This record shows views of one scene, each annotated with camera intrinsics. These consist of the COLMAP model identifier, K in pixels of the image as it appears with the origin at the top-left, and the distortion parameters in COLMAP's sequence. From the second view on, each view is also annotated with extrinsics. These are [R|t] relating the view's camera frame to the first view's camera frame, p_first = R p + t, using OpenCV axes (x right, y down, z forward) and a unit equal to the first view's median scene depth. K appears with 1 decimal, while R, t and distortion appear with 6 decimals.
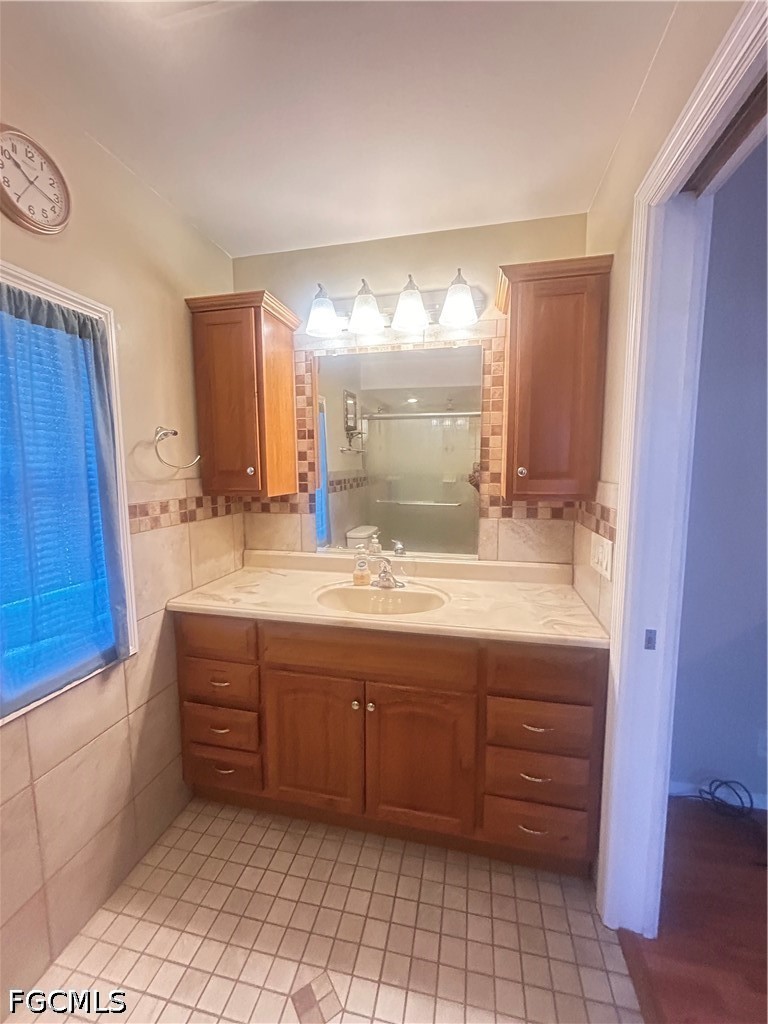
lens RADIAL K [[410.0, 0, 384.0], [0, 410.0, 512.0], [0, 0, 1]] dist [-0.007891, 0.002487]
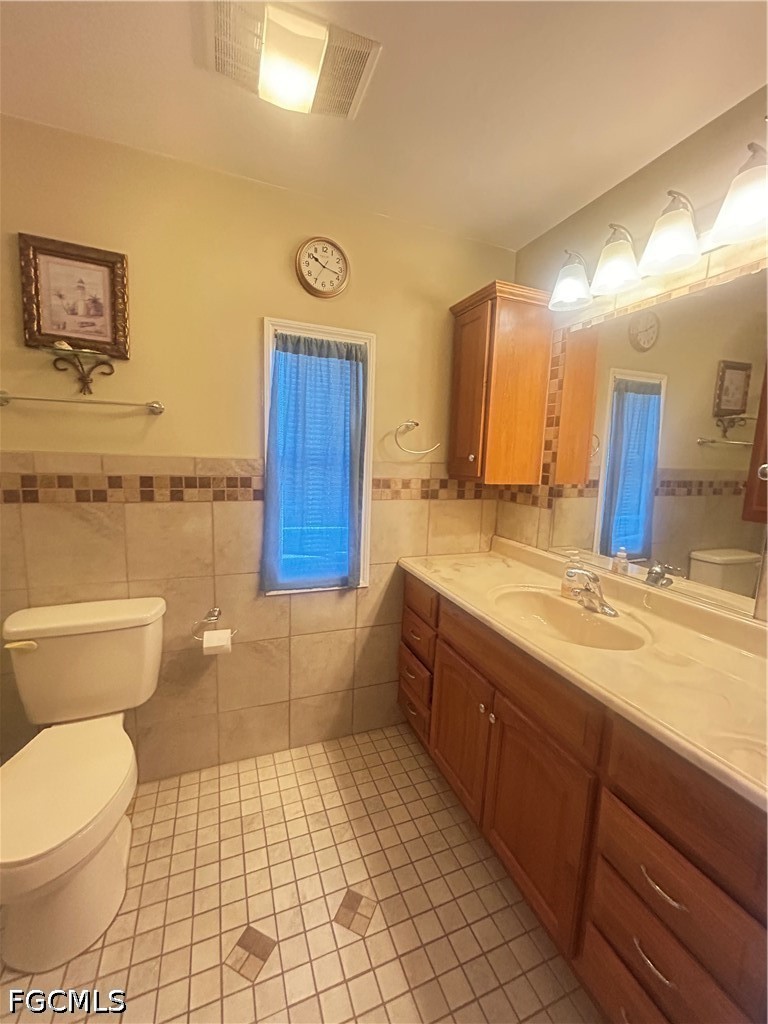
lens RADIAL K [[410.0, 0, 384.0], [0, 410.0, 512.0], [0, 0, 1]] dist [-0.007891, 0.002487]
pose [[0.561083, 0.141390, -0.815595, 0.456591], [-0.130540, 0.988088, 0.081489, -0.019320], [0.817401, 0.060745, 0.572857, 0.224022]]
